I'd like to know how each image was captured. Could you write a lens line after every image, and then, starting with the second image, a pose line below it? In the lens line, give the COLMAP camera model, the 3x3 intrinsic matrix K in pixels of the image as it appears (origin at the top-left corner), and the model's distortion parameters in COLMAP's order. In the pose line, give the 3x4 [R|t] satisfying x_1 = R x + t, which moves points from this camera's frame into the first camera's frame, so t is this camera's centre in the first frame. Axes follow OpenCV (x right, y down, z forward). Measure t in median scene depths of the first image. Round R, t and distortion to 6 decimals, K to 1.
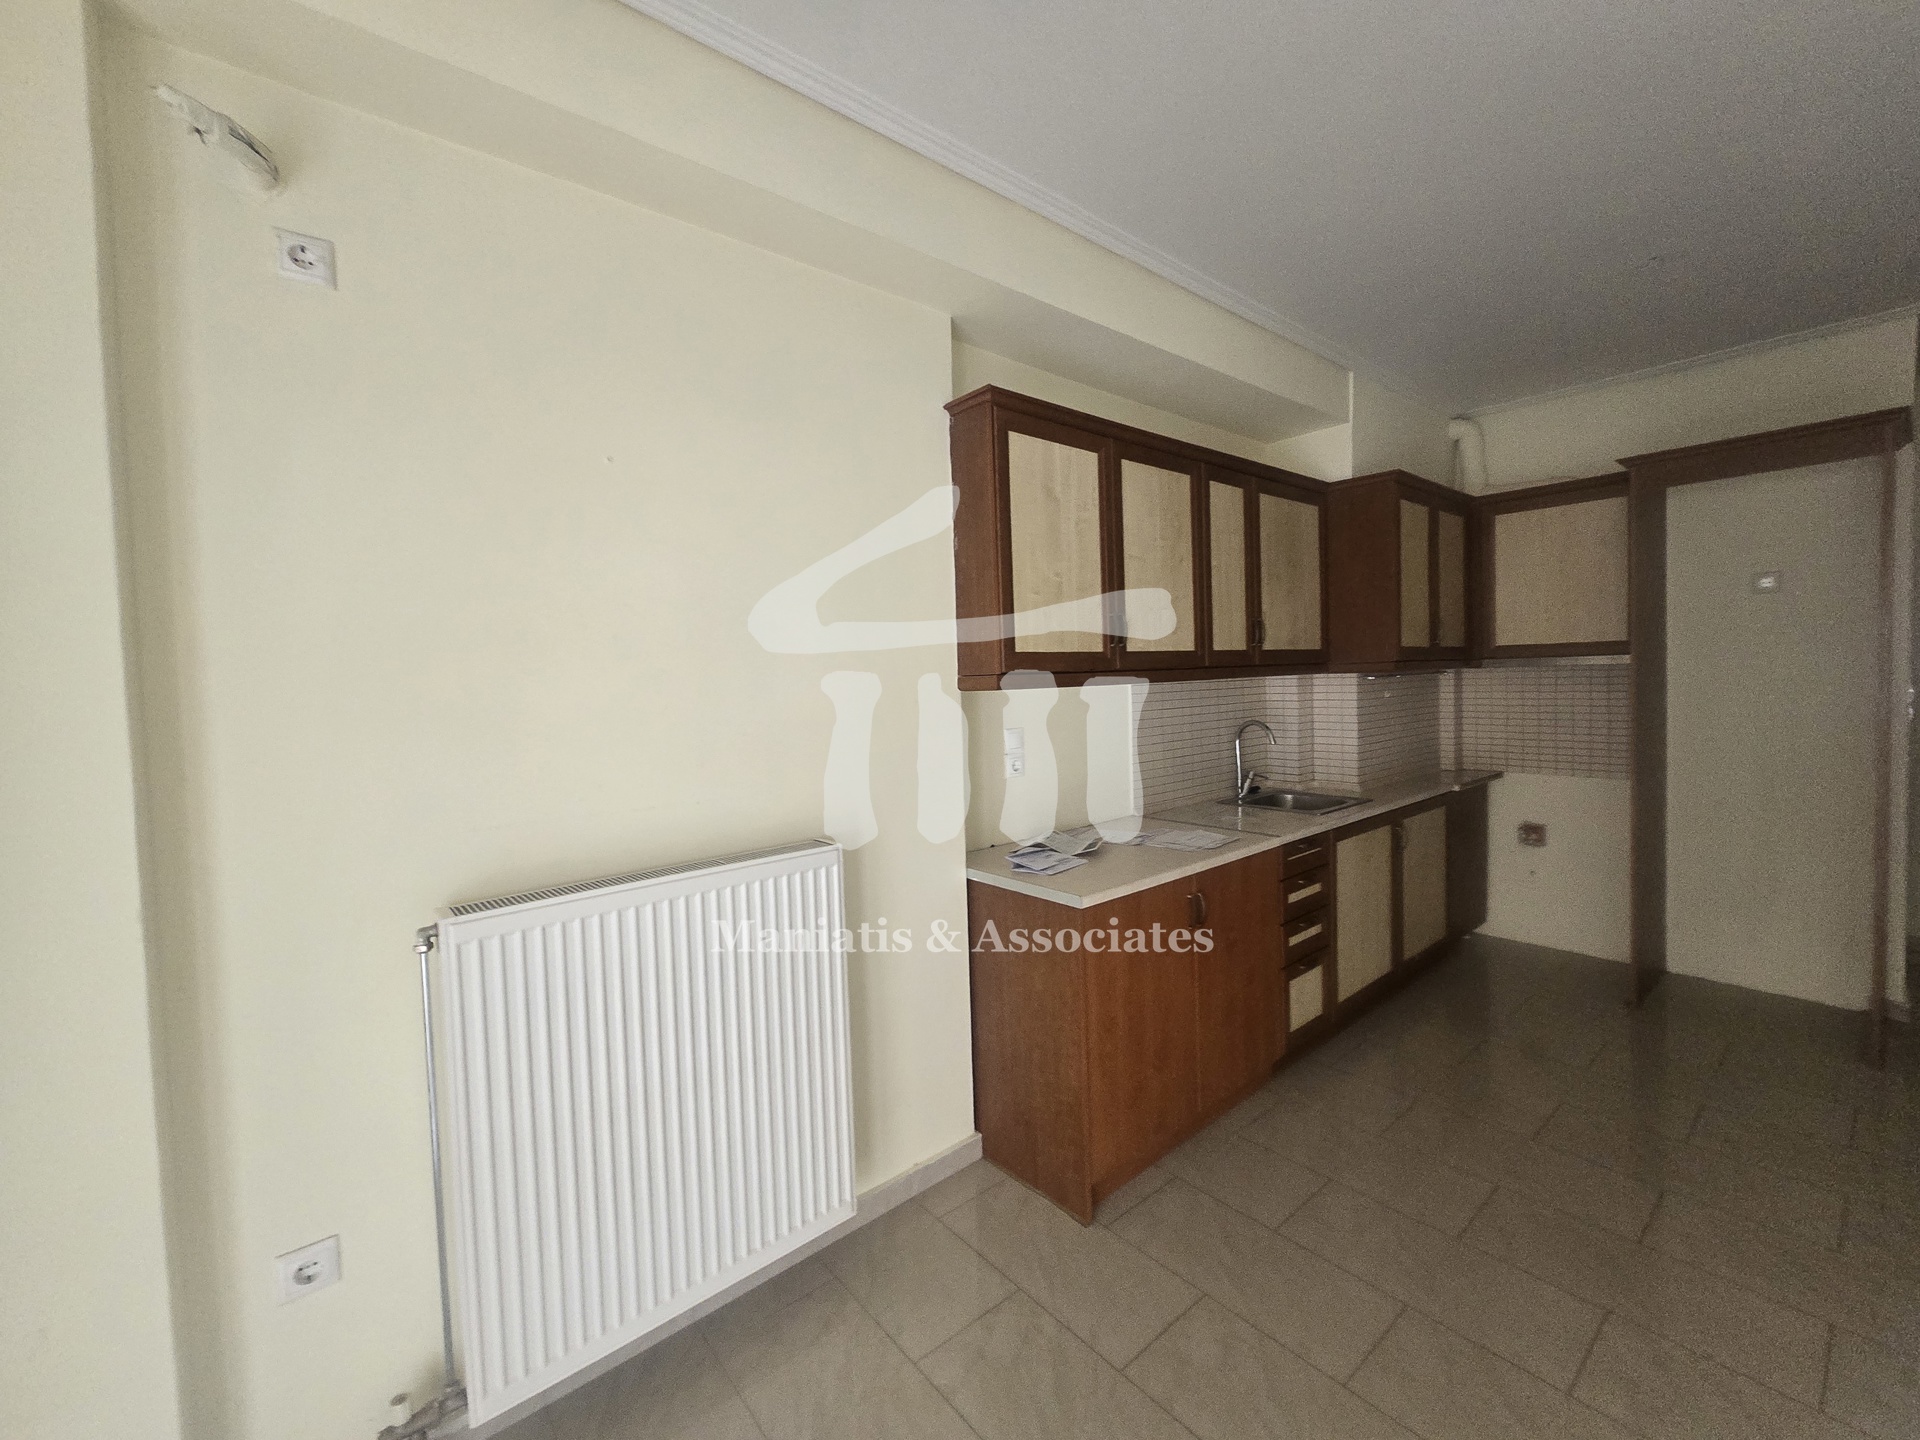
lens RADIAL K [[779.7, 0, 954.1], [0, 779.7, 702.5], [0, 0, 1]] dist [-0.000441, 0.000462]
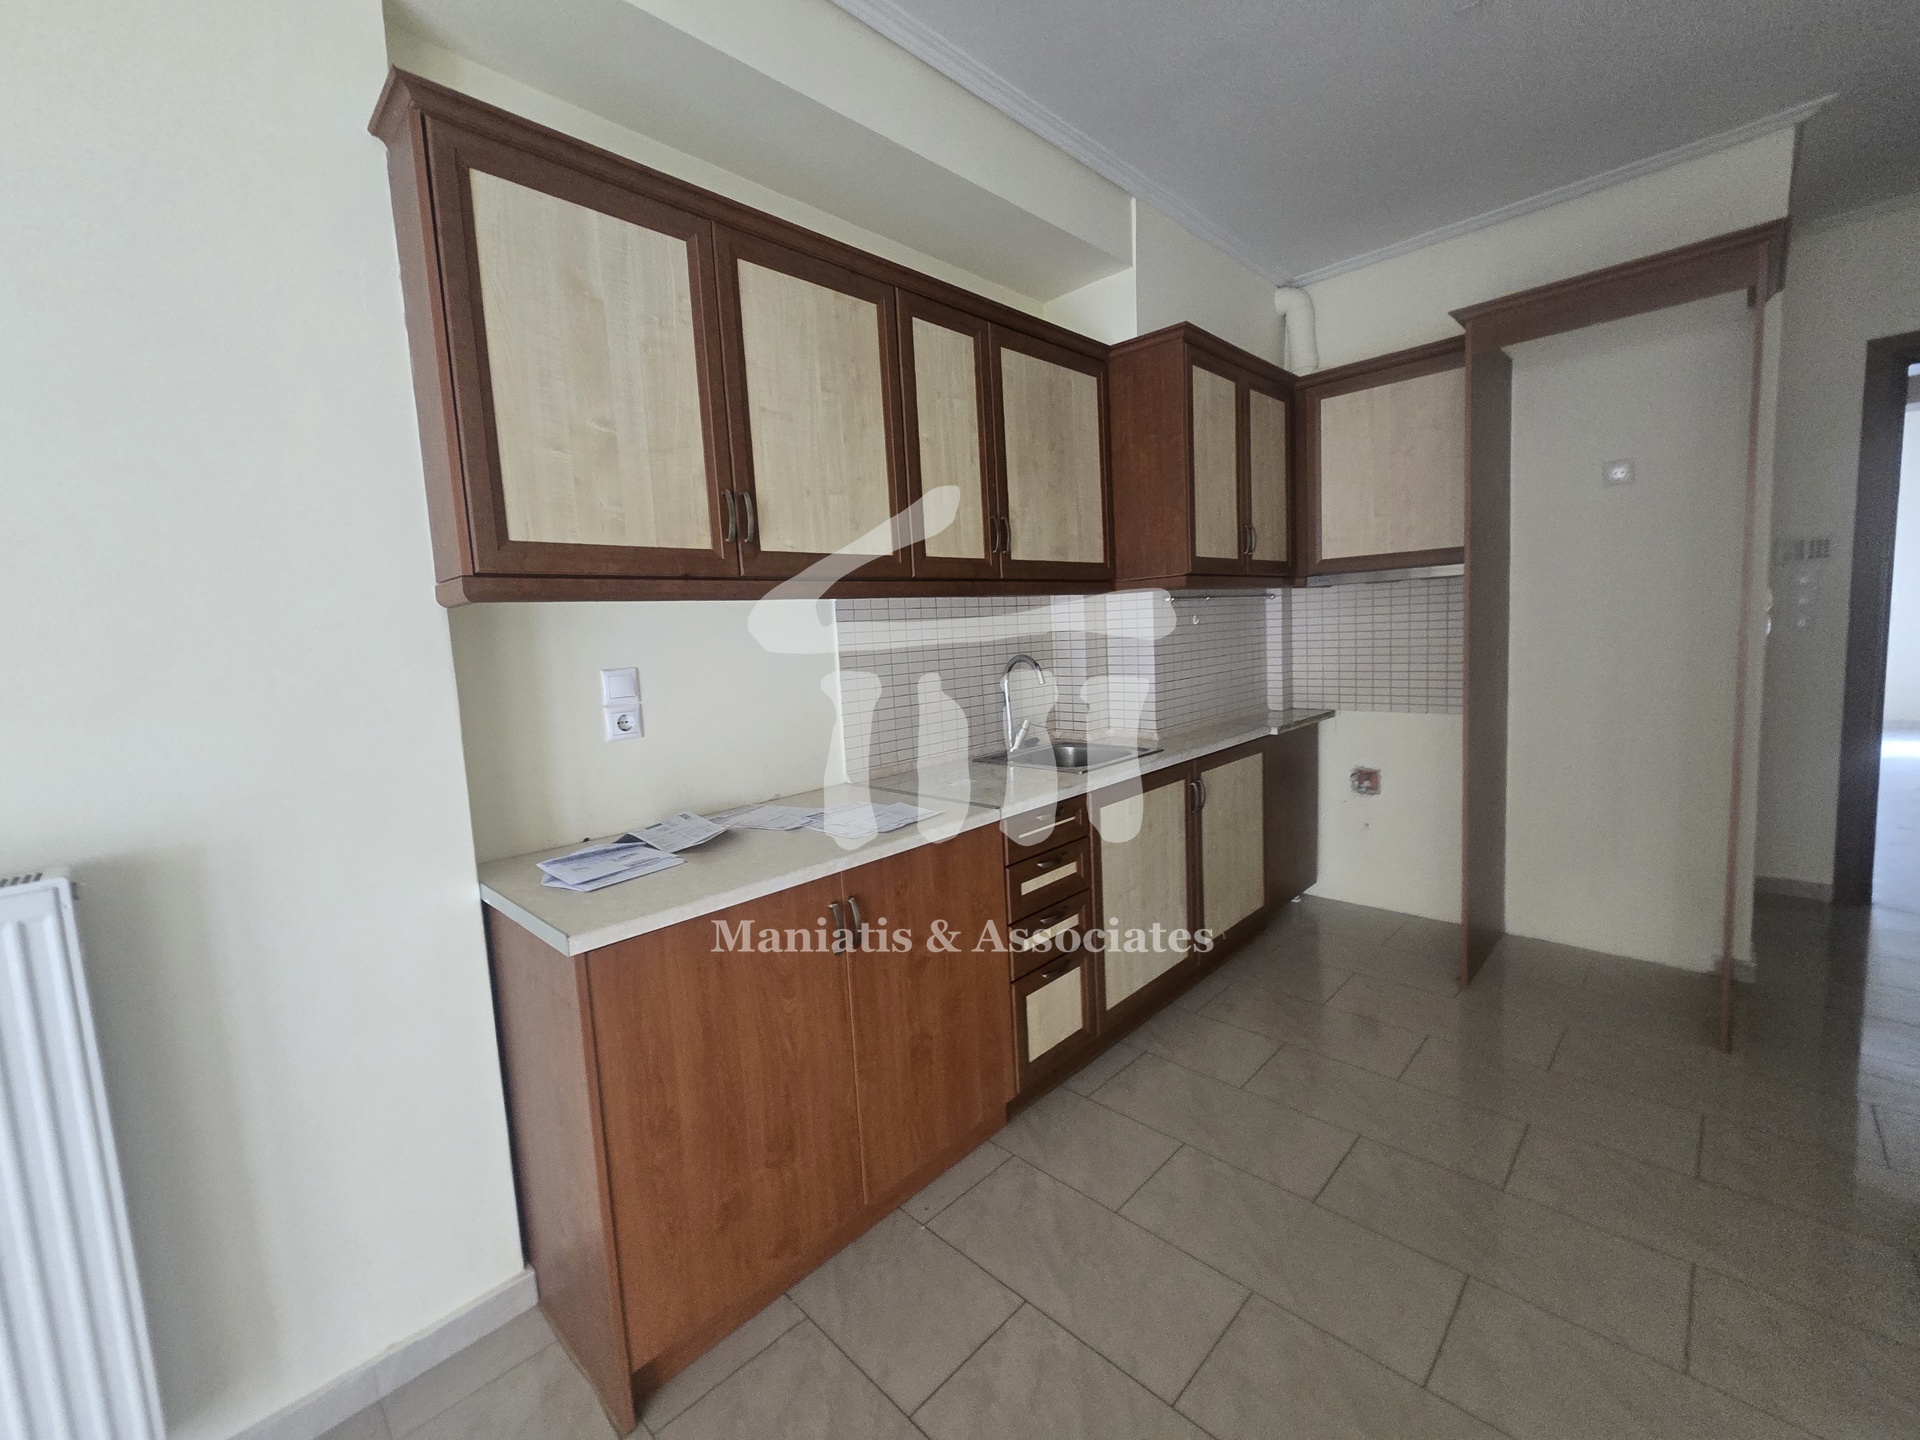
lens RADIAL K [[777.4, 0, 954.8], [0, 777.4, 702.9], [0, 0, 1]] dist [0.000006, 0.000456]
pose [[0.994759, -0.031846, 0.097161, 0.242680], [0.026420, 0.998045, 0.056632, 0.025586], [-0.098775, -0.053768, 0.993656, 0.226873]]
